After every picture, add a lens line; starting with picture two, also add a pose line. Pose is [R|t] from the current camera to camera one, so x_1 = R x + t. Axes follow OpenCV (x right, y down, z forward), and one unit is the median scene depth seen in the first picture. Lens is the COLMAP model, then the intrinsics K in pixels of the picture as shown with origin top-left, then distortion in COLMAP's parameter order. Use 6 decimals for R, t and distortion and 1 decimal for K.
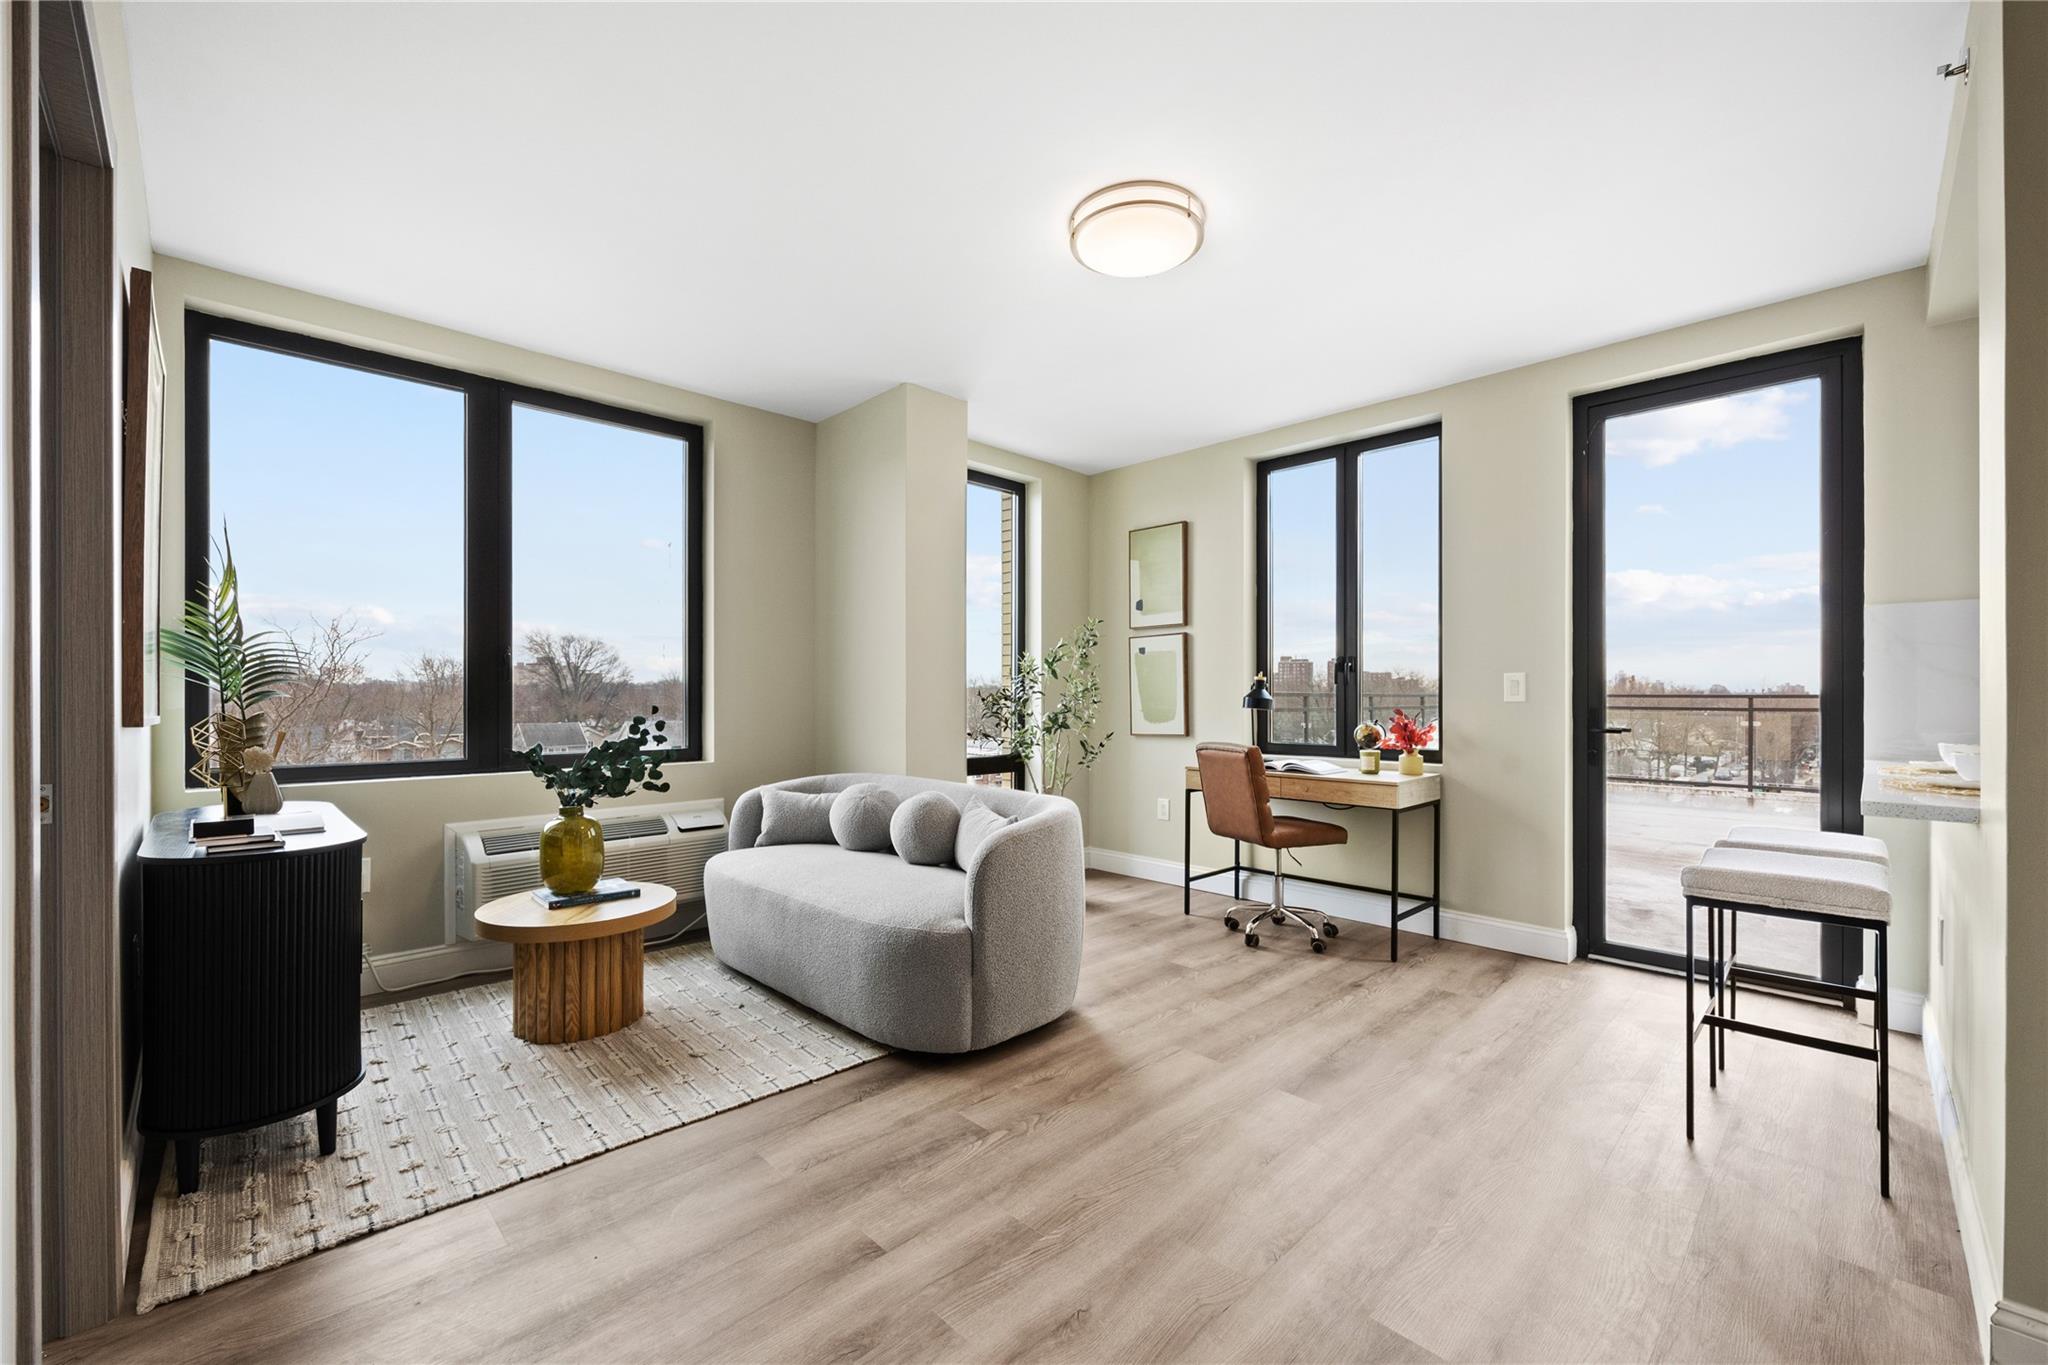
lens RADIAL K [[827.1, 0, 1011.0], [0, 827.1, 693.9], [0, 0, 1]] dist [-0.004033, 0.001663]
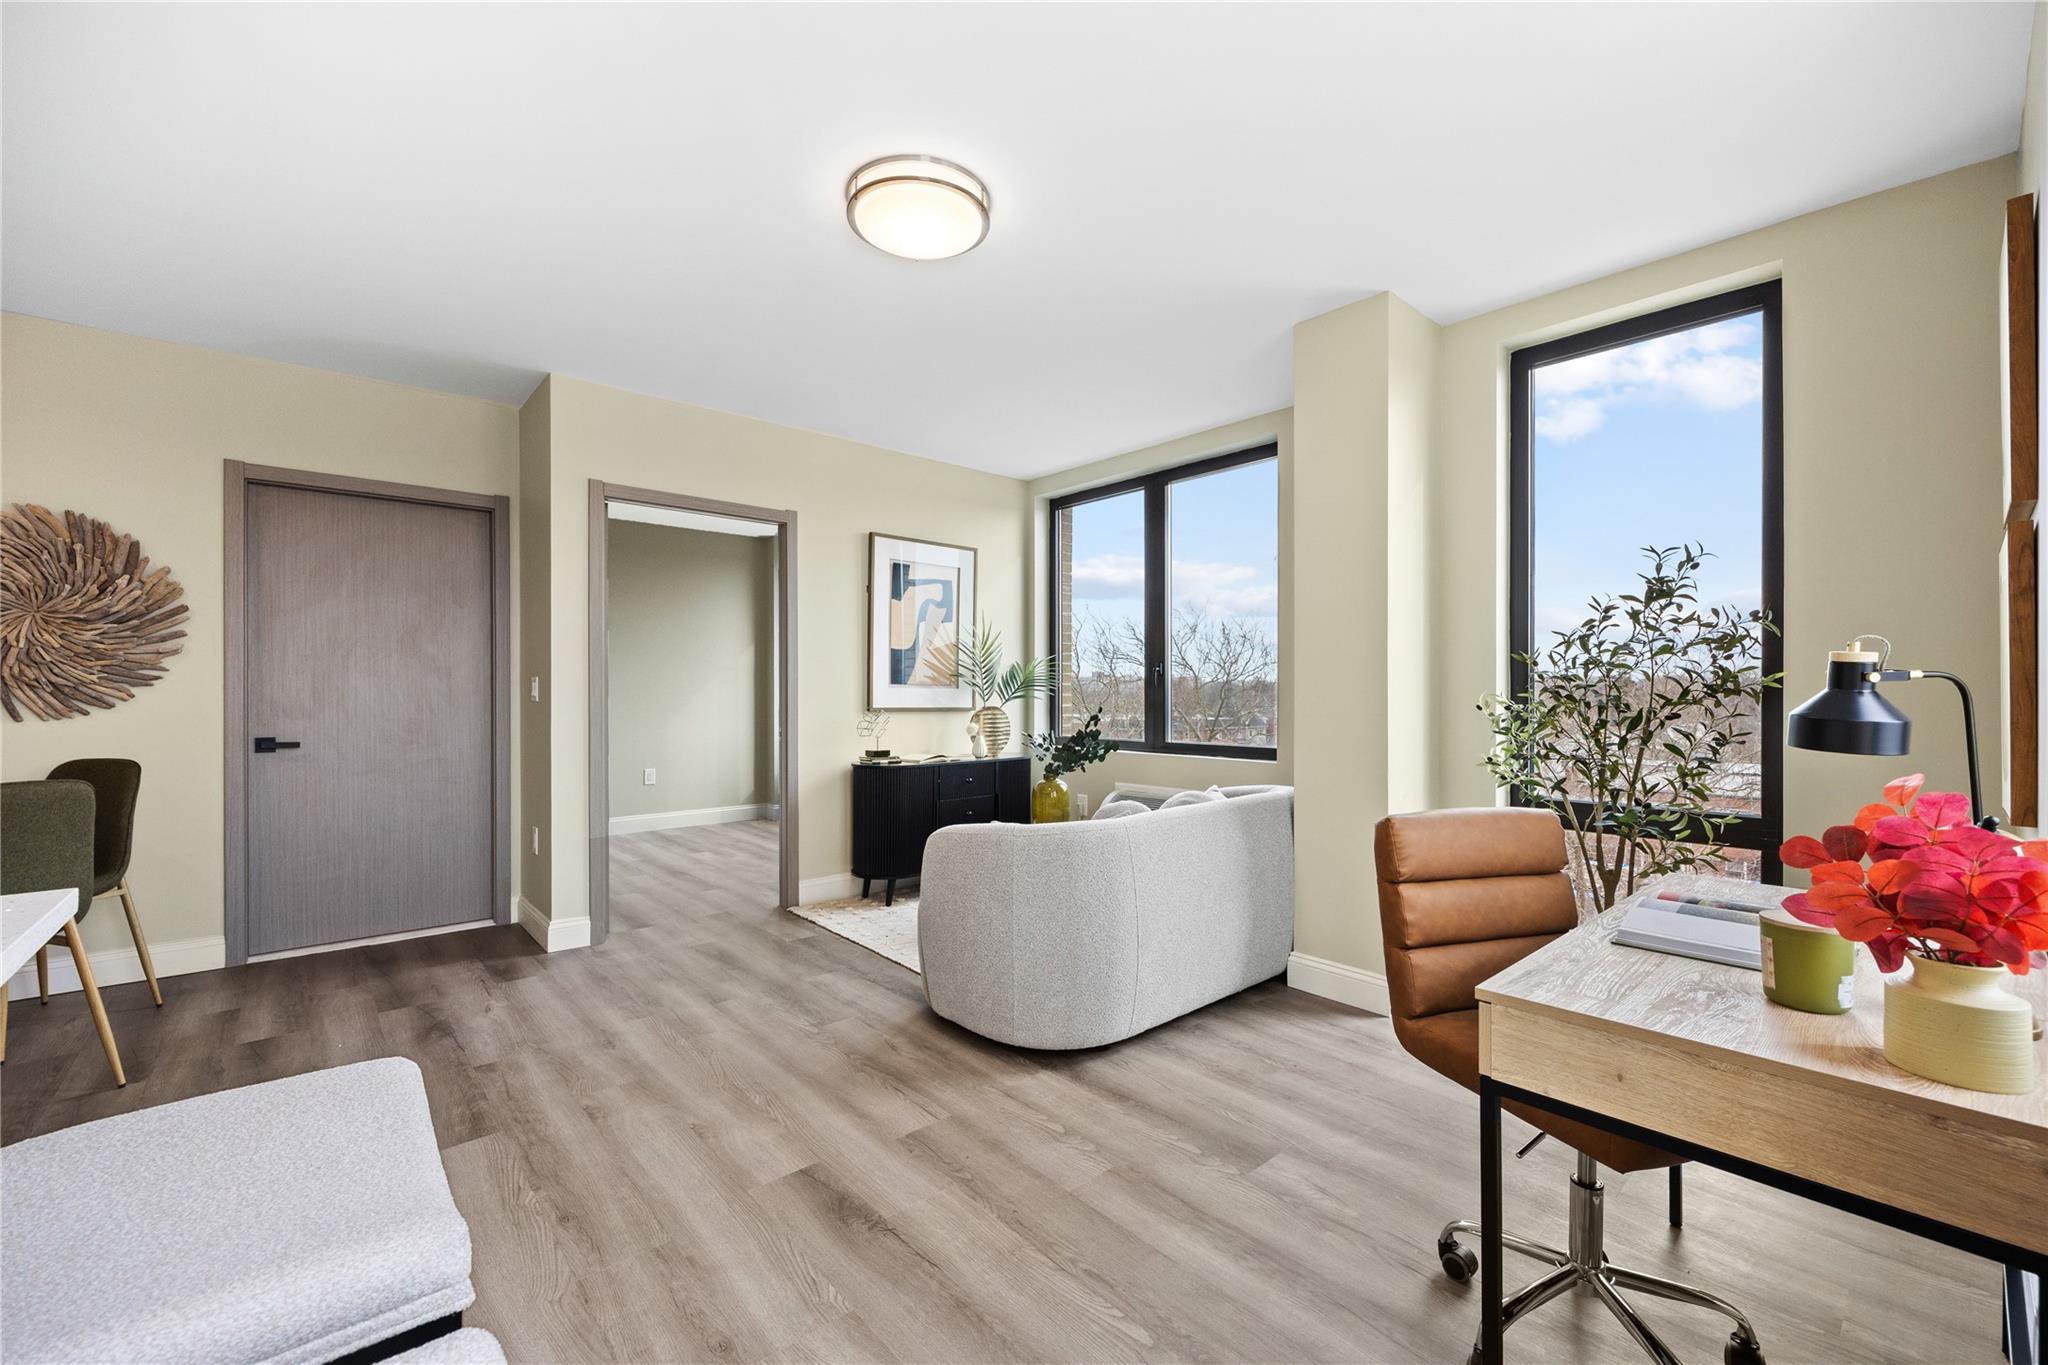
lens RADIAL K [[827.1, 0, 1034.5], [0, 827.1, 691.8], [0, 0, 1]] dist [-0.004033, 0.001663]
pose [[-0.034667, -0.002017, -0.999397, 0.884820], [0.005831, 0.999981, -0.002221, -0.007039], [0.999382, -0.005904, -0.034654, 0.947374]]
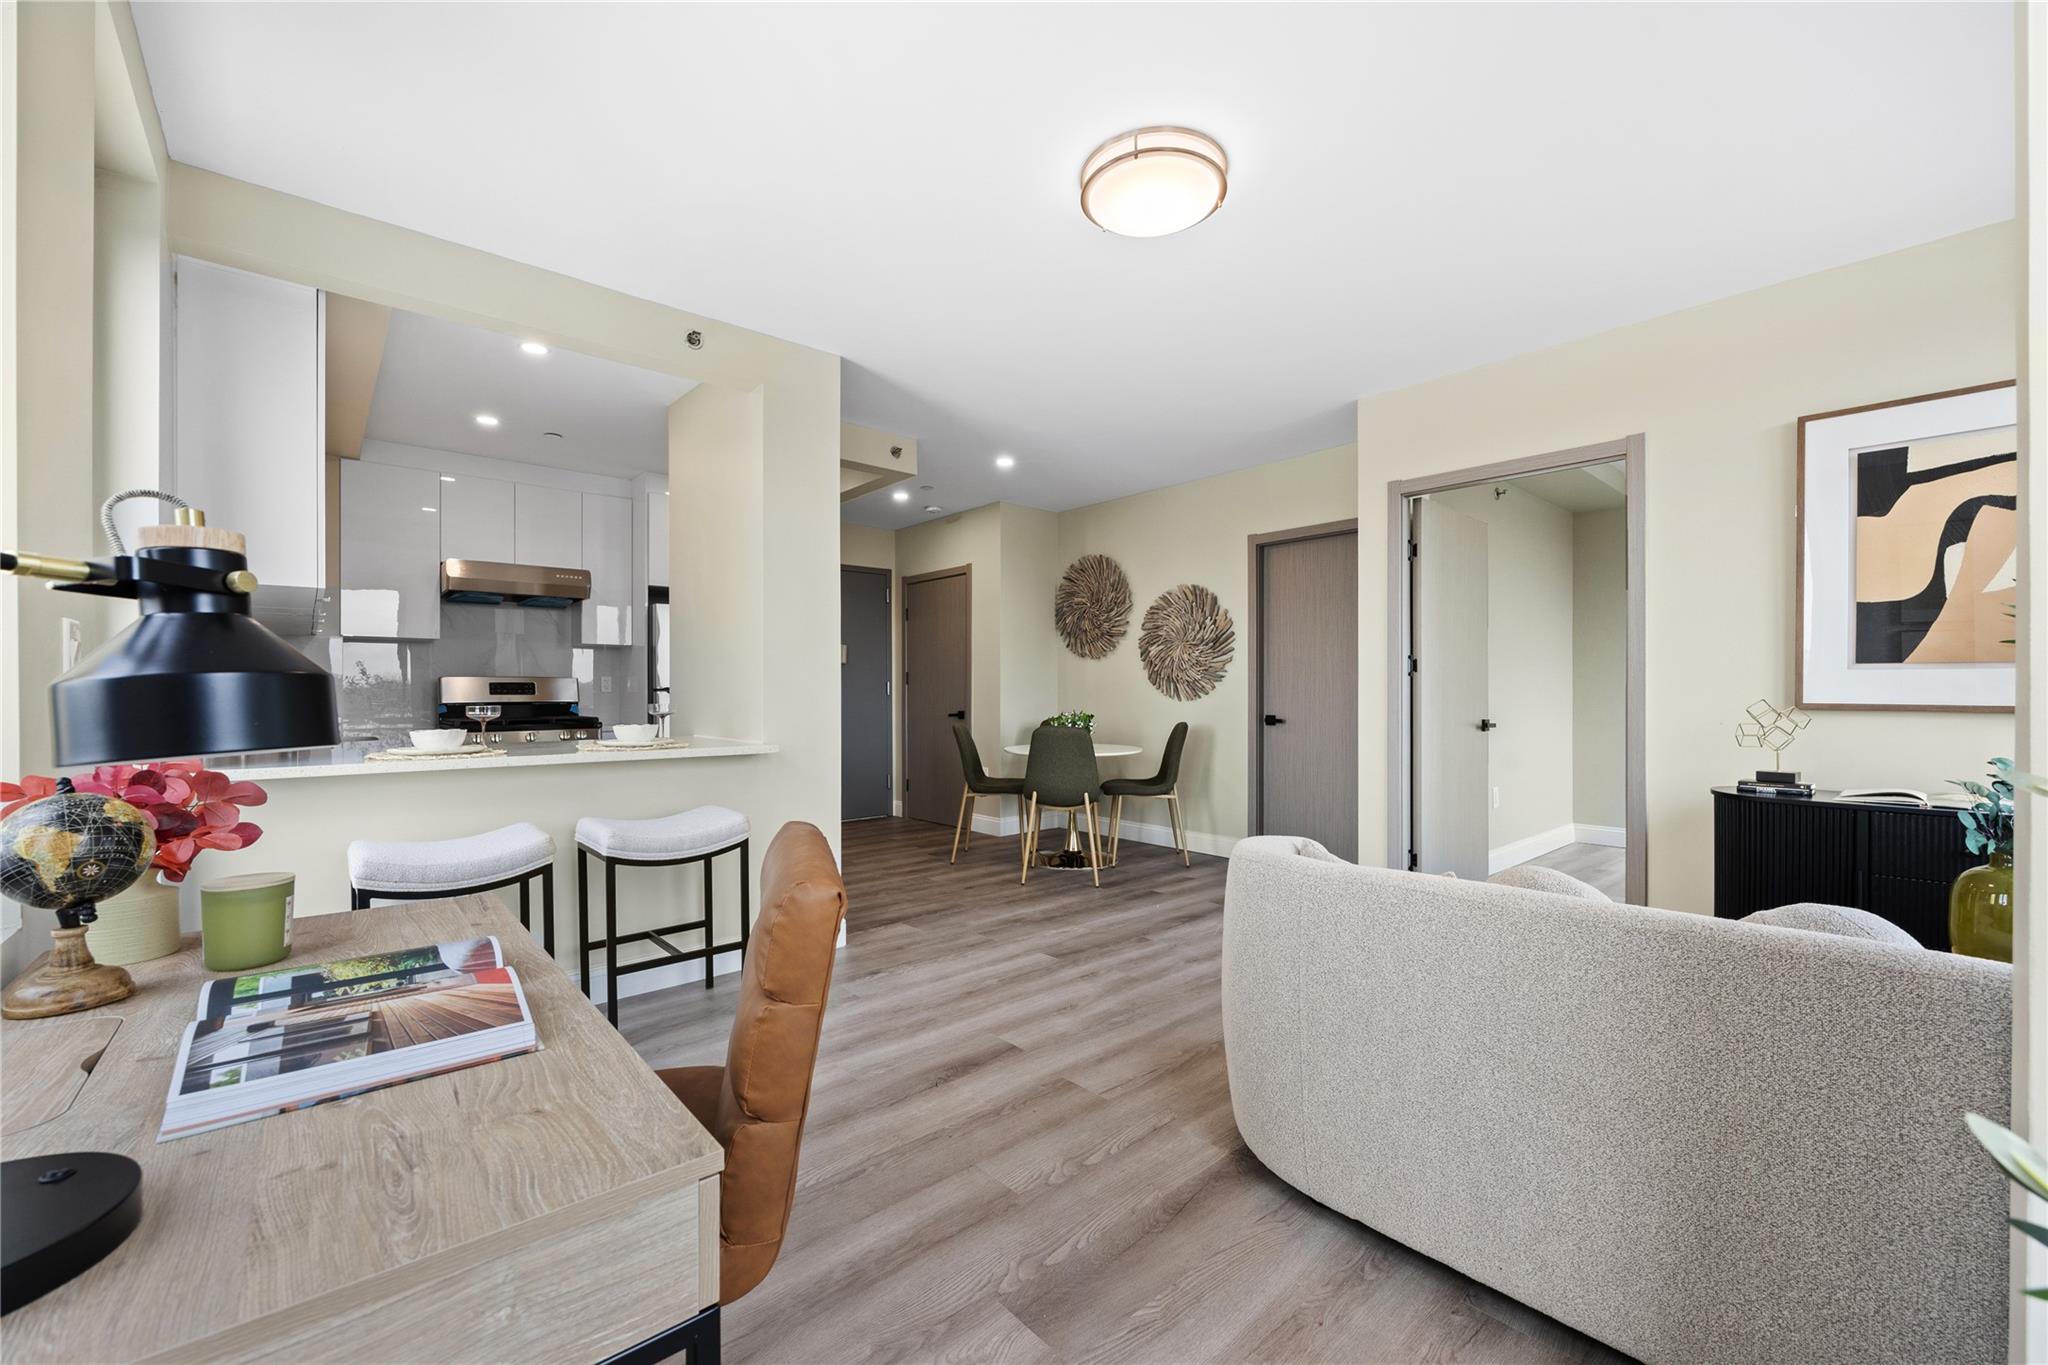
lens RADIAL K [[827.1, 0, 1014.7], [0, 827.1, 692.0], [0, 0, 1]] dist [-0.004033, 0.001663]
pose [[-0.998595, -0.002110, 0.052945, 0.210560], [-0.002511, 0.999969, -0.007500, 0.013314], [-0.052927, -0.007622, -0.998569, 1.567085]]
